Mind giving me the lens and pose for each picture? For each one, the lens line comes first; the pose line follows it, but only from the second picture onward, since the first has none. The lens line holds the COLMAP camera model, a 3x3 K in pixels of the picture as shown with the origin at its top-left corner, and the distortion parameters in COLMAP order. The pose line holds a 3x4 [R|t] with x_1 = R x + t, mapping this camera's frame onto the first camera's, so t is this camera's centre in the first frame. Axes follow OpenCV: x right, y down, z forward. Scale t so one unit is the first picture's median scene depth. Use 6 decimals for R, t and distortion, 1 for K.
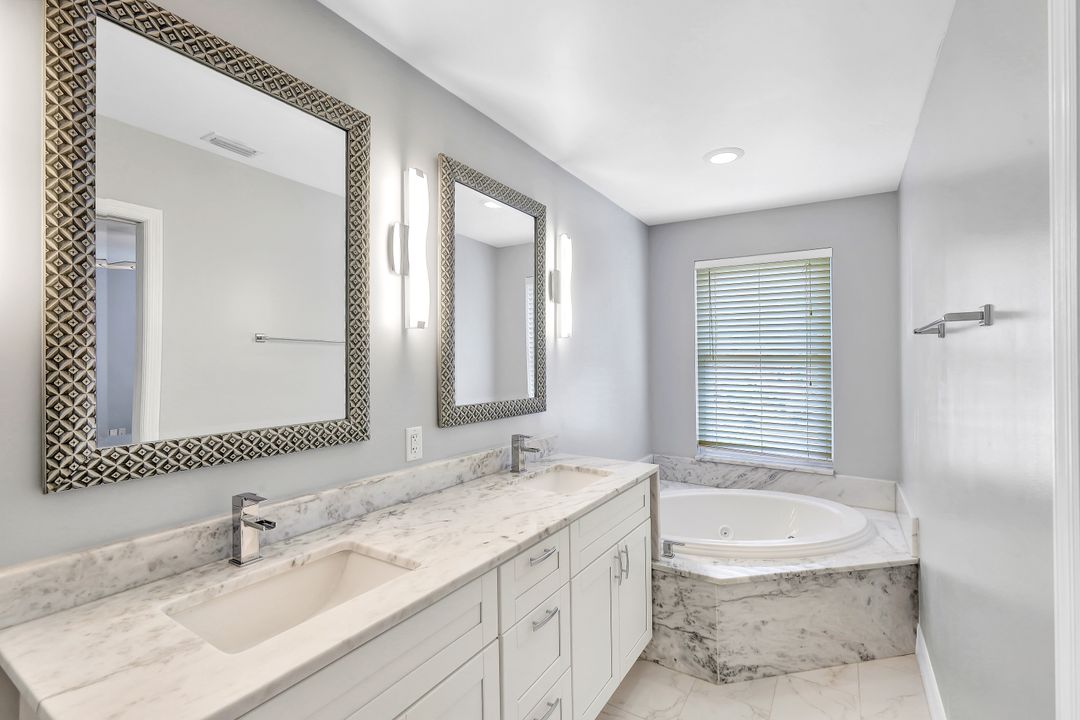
lens RADIAL K [[482.8, 0, 536.7], [0, 482.8, 359.6], [0, 0, 1]] dist [-0.002220, -0.000144]
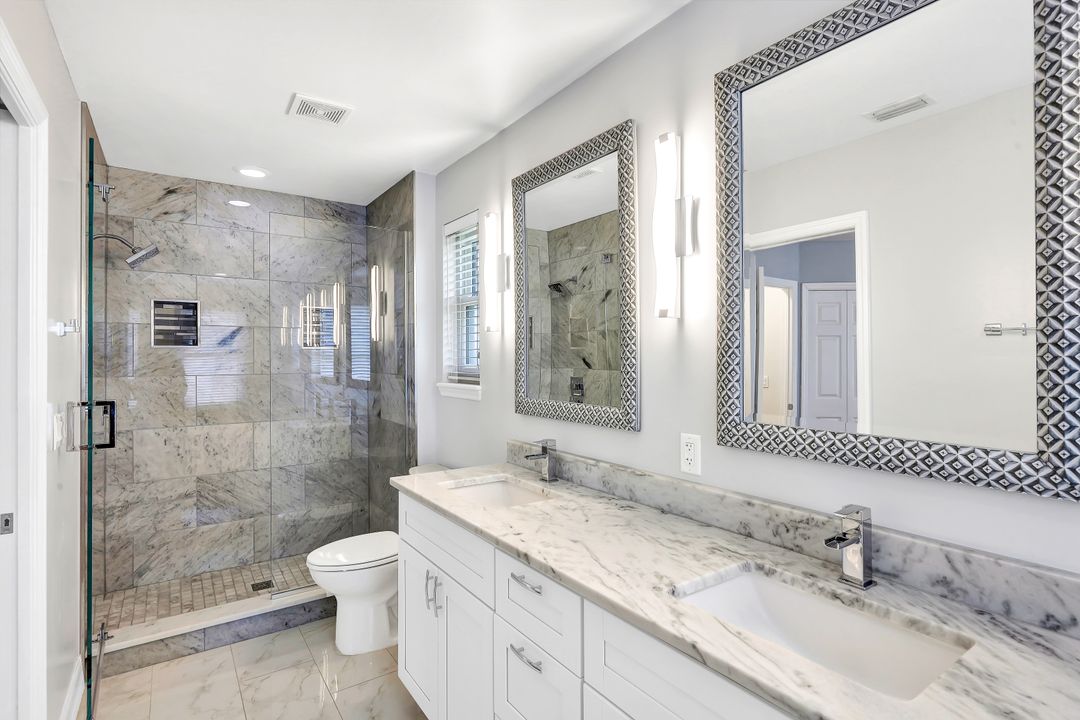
lens RADIAL K [[549.3, 0, 536.5], [0, 549.3, 357.2], [0, 0, 1]] dist [0.005296, 0.000937]
pose [[-0.394889, 0.005283, -0.918714, 0.748074], [0.007158, 0.999971, 0.002674, 0.002280], [0.918701, -0.005520, -0.394915, 1.166058]]
